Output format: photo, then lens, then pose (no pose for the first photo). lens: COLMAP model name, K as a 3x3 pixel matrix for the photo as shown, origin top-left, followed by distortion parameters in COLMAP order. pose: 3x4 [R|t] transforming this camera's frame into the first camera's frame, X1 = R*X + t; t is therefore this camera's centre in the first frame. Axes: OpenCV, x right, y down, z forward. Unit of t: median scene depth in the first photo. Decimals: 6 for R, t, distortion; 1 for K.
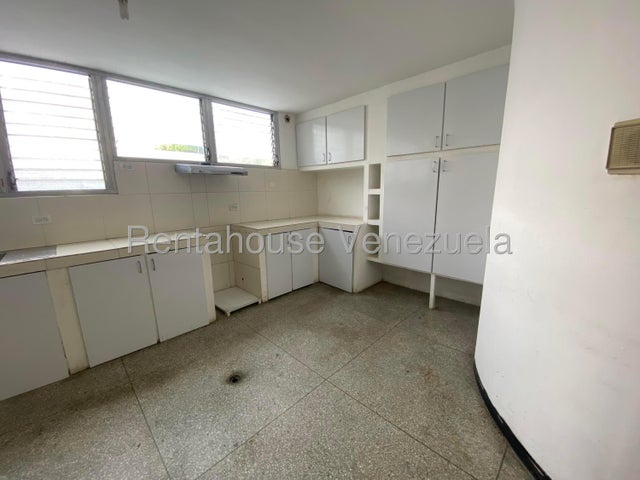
lens RADIAL K [[255.4, 0, 317.5], [0, 255.4, 236.7], [0, 0, 1]] dist [-0.000380, -0.000126]
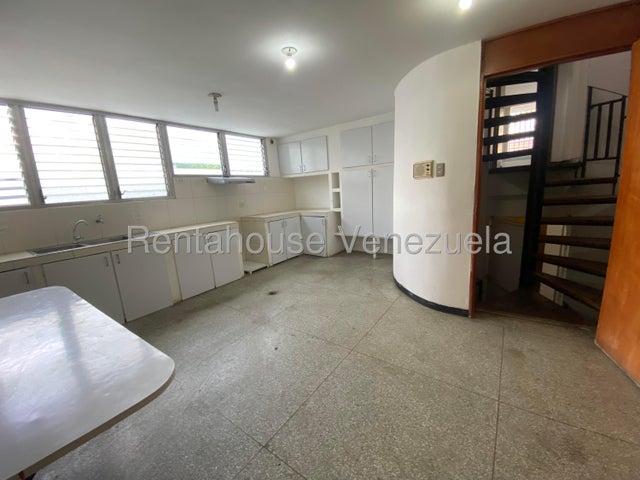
lens RADIAL K [[259.6, 0, 320.0], [0, 259.6, 240.0], [0, 0, 1]] dist [-0.000025, -0.000001]
pose [[0.983563, -0.075762, 0.163900, -0.161598], [0.075585, 0.997112, 0.007326, 0.111461], [-0.163982, 0.005183, 0.986450, -0.562861]]
